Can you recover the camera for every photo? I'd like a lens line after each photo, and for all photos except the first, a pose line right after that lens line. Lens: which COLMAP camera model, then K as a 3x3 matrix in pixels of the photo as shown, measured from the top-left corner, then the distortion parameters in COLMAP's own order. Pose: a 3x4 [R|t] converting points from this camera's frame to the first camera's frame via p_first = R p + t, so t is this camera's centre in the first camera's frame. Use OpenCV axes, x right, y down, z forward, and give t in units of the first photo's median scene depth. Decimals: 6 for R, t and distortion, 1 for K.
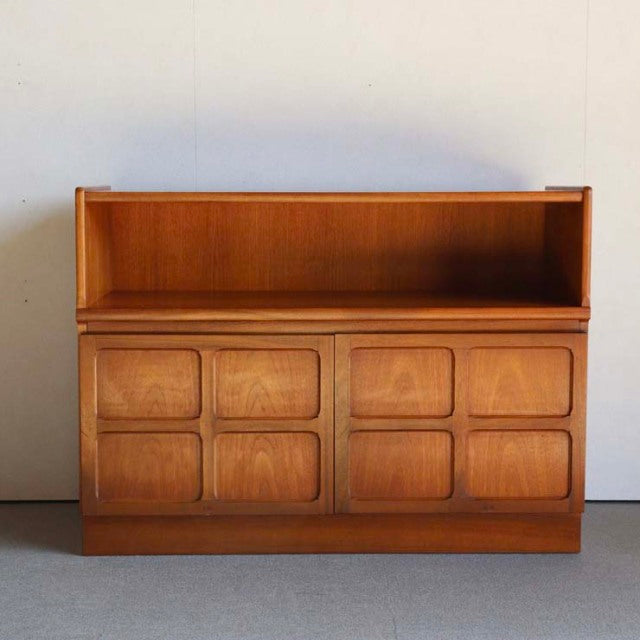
lens RADIAL K [[1445.7, 0, 320.0], [0, 1445.7, 320.0], [0, 0, 1]] dist [0.057063, -0.025538]
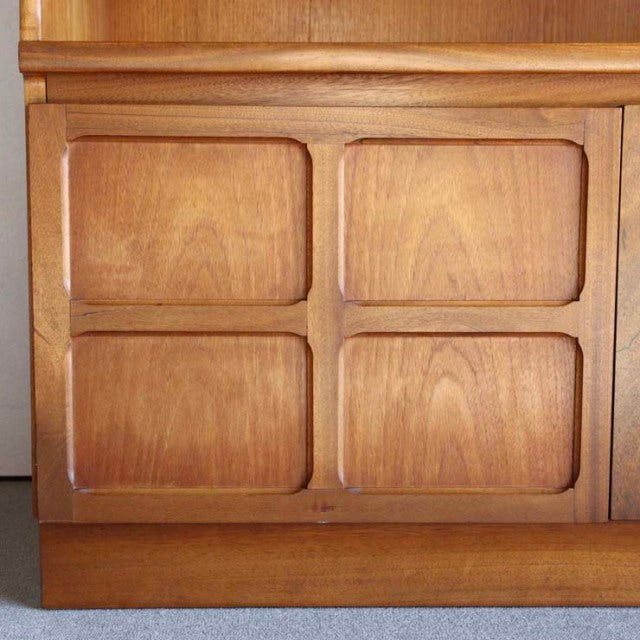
lens RADIAL K [[1445.7, 0, 320.0], [0, 1445.7, 320.0], [0, 0, 1]] dist [0.057063, -0.025538]
pose [[0.999989, 0.003001, -0.003502, -0.077473], [-0.002872, 0.999336, 0.036332, 0.057497], [0.003609, -0.036321, 0.999334, 0.564808]]
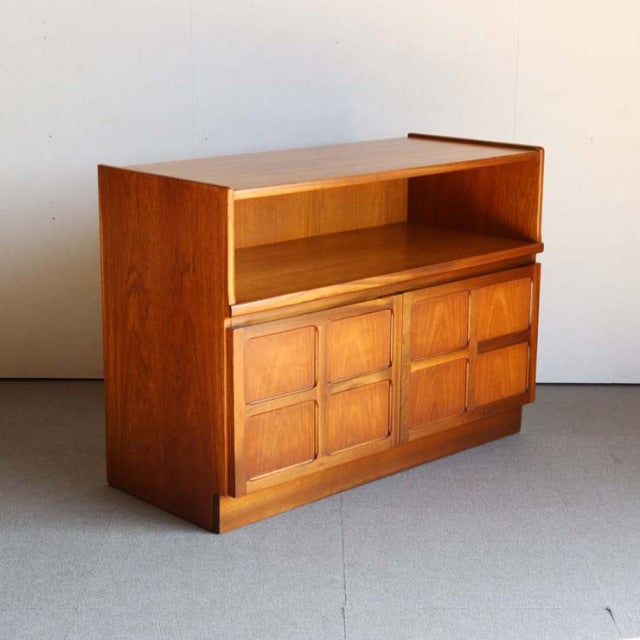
lens RADIAL K [[1359.4, 0, 320.0], [0, 1359.4, 320.0], [0, 0, 1]] dist [0.066966, -0.313200]
pose [[0.740308, -0.157646, 0.653523, -0.740197], [0.059771, 0.983701, 0.169585, -0.154404], [-0.669606, -0.086483, 0.737664, 0.247306]]
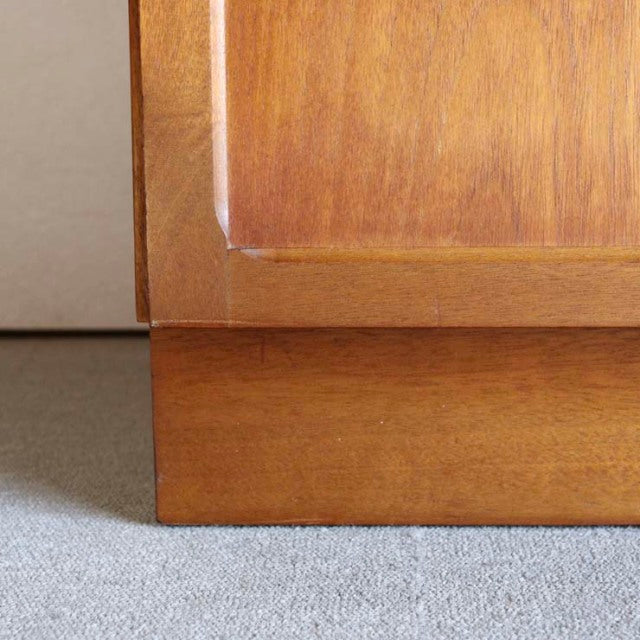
lens RADIAL K [[1390.8, 0, 319.3], [0, 1390.8, 323.9], [0, 0, 1]] dist [0.035698, 0.141694]
pose [[0.997750, 0.001183, -0.067036, -0.128922], [0.002777, 0.998257, 0.058952, 0.123833], [0.066989, -0.059006, 0.996007, 0.817342]]
